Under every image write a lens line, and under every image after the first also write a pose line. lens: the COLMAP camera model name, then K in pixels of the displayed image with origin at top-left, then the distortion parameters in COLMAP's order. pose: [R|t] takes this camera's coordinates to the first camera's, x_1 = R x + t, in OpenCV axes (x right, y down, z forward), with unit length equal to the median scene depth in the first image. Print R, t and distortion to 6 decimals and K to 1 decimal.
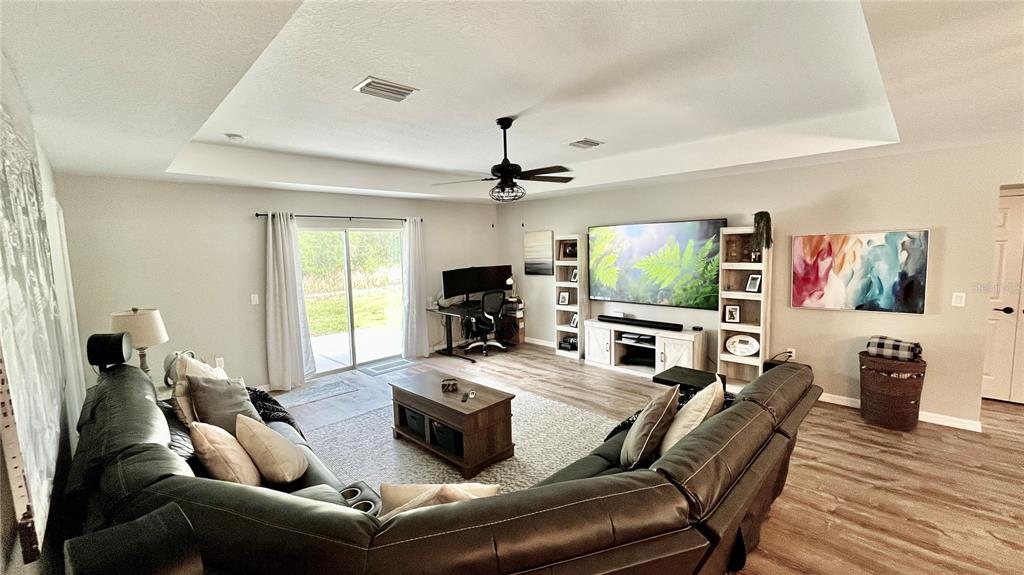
lens RADIAL K [[414.8, 0, 513.1], [0, 414.8, 286.2], [0, 0, 1]] dist [-0.002111, -0.000601]
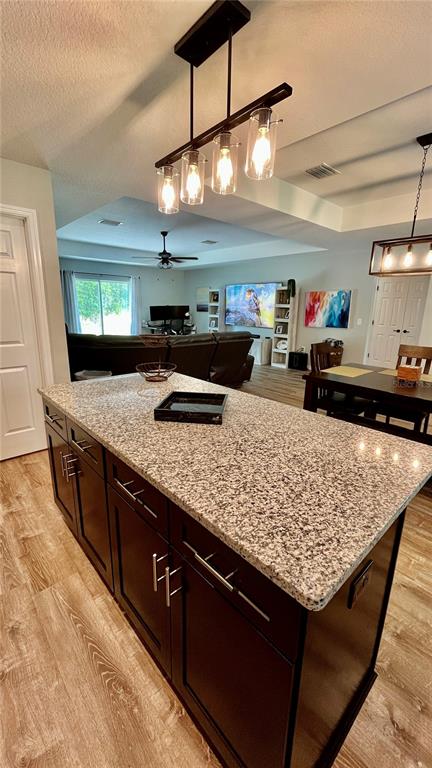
lens RADIAL K [[311.1, 0, 217.0], [0, 311.1, 386.1], [0, 0, 1]] dist [-0.002111, -0.000601]
pose [[0.997949, 0.053818, -0.034667, 0.299575], [-0.047587, 0.985868, 0.160621, 0.118304], [0.042821, -0.158641, 0.986407, -0.653467]]
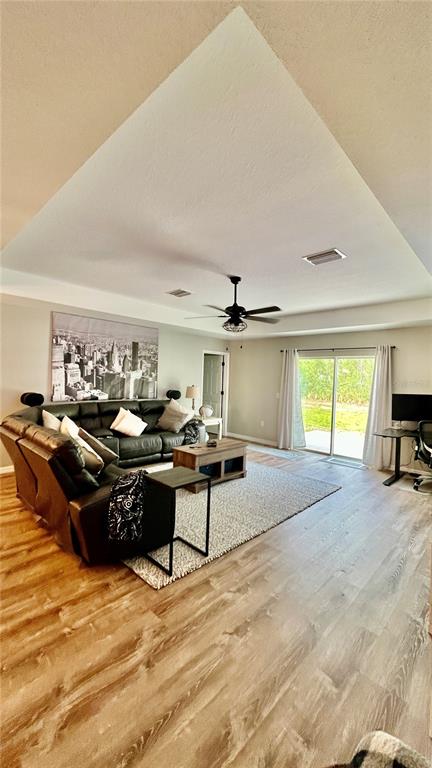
lens RADIAL K [[311.1, 0, 216.6], [0, 311.1, 384.6], [0, 0, 1]] dist [-0.002111, -0.000601]
pose [[0.022001, 0.052895, -0.998358, 0.880424], [-0.139413, 0.989005, 0.049327, -0.052314], [0.989990, 0.138099, 0.029133, 0.751429]]
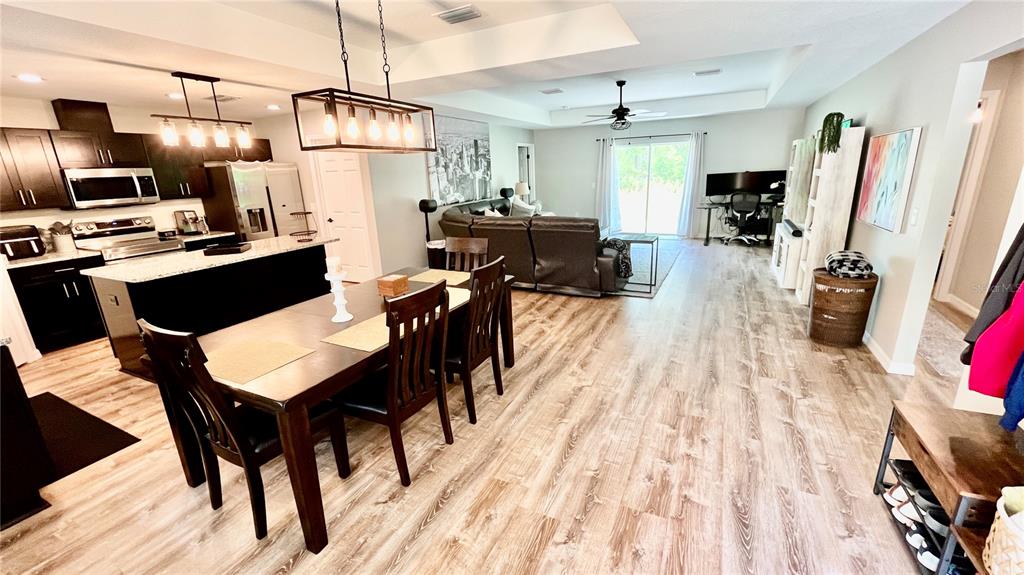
lens RADIAL K [[414.8, 0, 515.2], [0, 414.8, 283.0], [0, 0, 1]] dist [-0.002111, -0.000601]
pose [[0.324398, 0.264580, -0.908165, 1.301044], [-0.068205, 0.964129, 0.256521, 0.002618], [0.943459, -0.021273, 0.330807, -0.012486]]
